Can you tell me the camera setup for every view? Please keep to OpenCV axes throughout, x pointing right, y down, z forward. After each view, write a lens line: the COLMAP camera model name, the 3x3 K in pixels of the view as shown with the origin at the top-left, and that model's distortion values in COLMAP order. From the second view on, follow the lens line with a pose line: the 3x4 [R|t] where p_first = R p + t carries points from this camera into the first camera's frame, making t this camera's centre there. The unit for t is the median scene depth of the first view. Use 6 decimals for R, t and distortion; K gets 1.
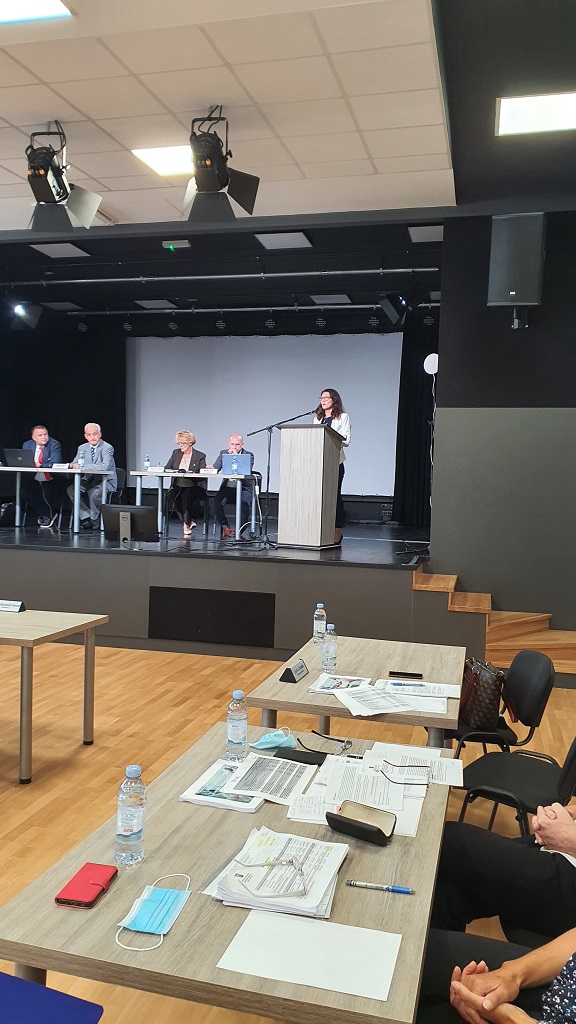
lens RADIAL K [[804.0, 0, 288.0], [0, 804.0, 512.0], [0, 0, 1]] dist [0.076648, -0.004143]
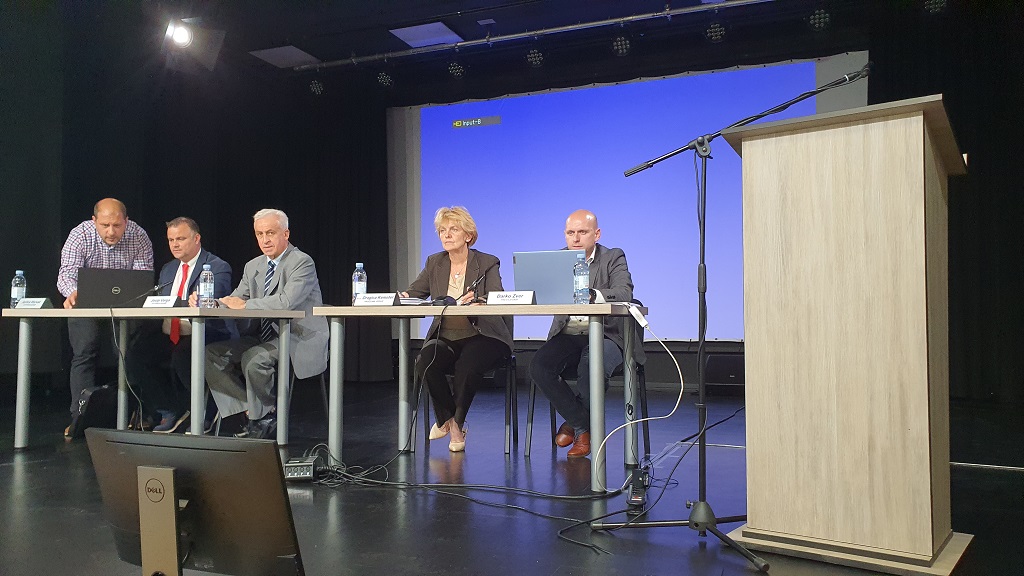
lens RADIAL K [[800.7, 0, 512.0], [0, 800.7, 288.0], [0, 0, 1]] dist [0.030851, -0.094722]
pose [[0.992219, -0.038496, -0.118408, -0.049022], [0.028327, 0.995858, -0.086398, -0.021169], [0.121244, 0.082372, 0.989199, 0.569958]]
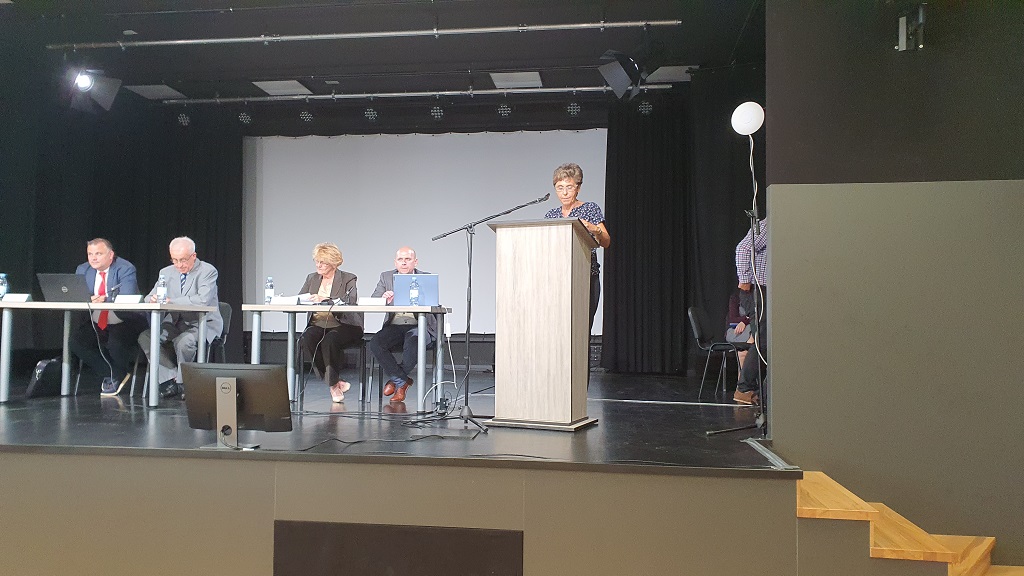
lens RADIAL K [[800.7, 0, 512.0], [0, 800.7, 288.0], [0, 0, 1]] dist [0.030851, -0.094722]
pose [[0.992934, -0.016576, 0.117509, -0.056042], [0.025886, 0.996606, -0.078150, -0.008623], [-0.115814, 0.080639, 0.989992, 0.329227]]
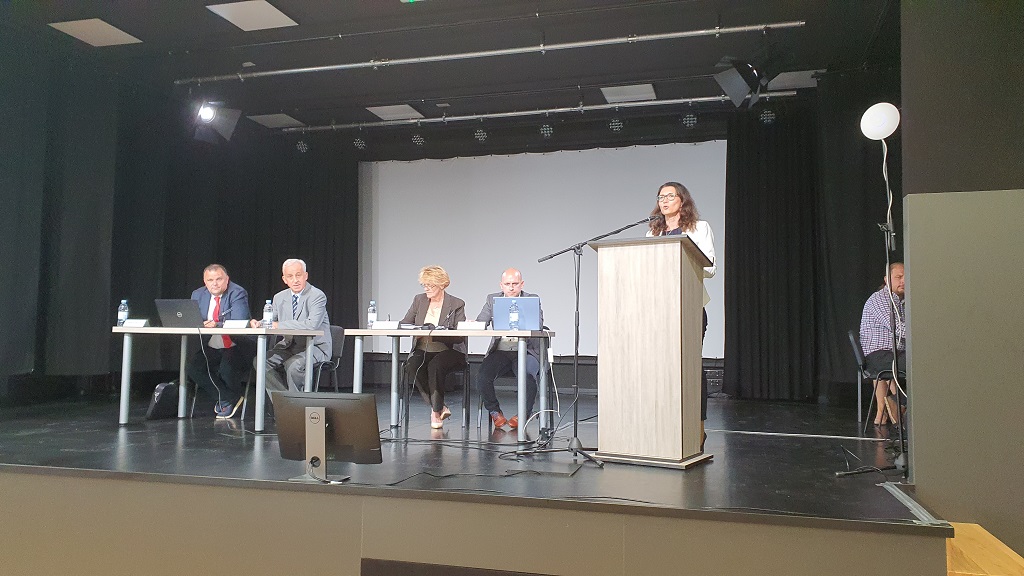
lens RADIAL K [[803.8, 0, 512.0], [0, 803.8, 288.0], [0, 0, 1]] dist [-0.004696, -0.006648]
pose [[0.999144, -0.023250, -0.034224, -0.041586], [0.019524, 0.994233, -0.105453, -0.013309], [0.036478, 0.104695, 0.993835, 0.356043]]
